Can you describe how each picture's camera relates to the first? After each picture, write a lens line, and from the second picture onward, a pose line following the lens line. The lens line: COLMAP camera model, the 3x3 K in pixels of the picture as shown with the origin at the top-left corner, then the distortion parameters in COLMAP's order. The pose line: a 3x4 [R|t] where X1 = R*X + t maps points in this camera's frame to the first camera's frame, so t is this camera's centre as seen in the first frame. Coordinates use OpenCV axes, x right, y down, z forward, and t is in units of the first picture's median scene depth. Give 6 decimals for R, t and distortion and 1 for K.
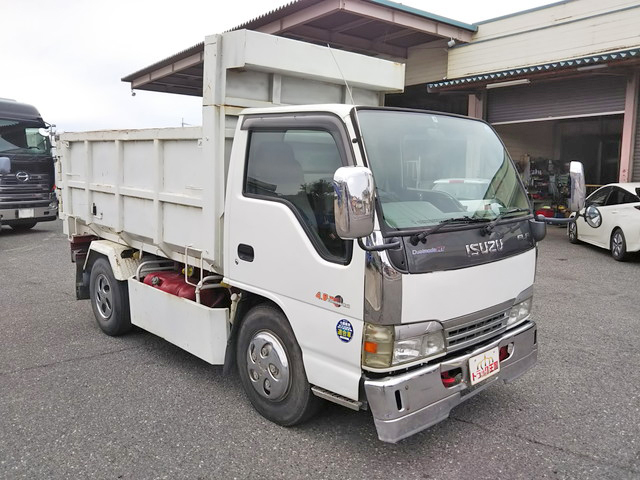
lens RADIAL K [[553.1, 0, 320.0], [0, 553.1, 240.0], [0, 0, 1]] dist [-0.037252, -0.002632]
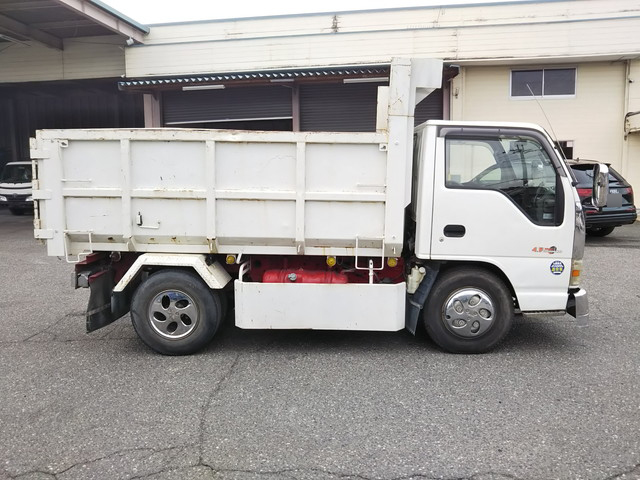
lens RADIAL K [[553.1, 0, 320.0], [0, 553.1, 240.0], [0, 0, 1]] dist [-0.037252, -0.002632]
pose [[0.714196, -0.110557, 0.691159, -1.256395], [0.106896, 0.993092, 0.048395, -0.053355], [-0.691735, 0.039319, 0.721080, 0.270571]]
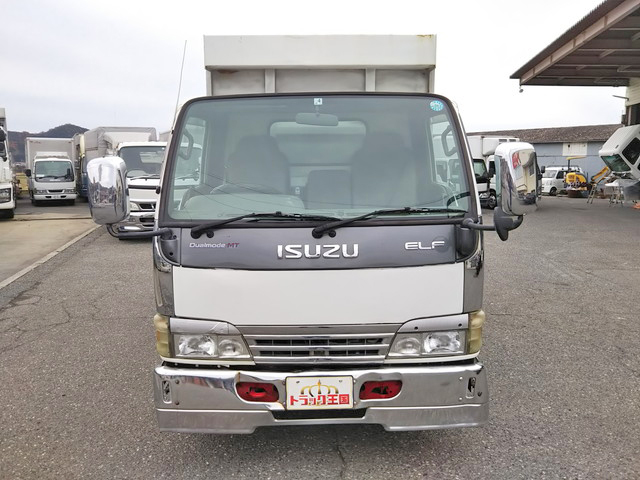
lens RADIAL K [[553.1, 0, 320.0], [0, 553.1, 240.0], [0, 0, 1]] dist [-0.037252, -0.002632]
pose [[0.730460, 0.075640, -0.678754, 0.697506], [-0.073505, 0.996782, 0.031977, -0.024042], [0.678989, 0.026534, 0.733669, 0.314941]]
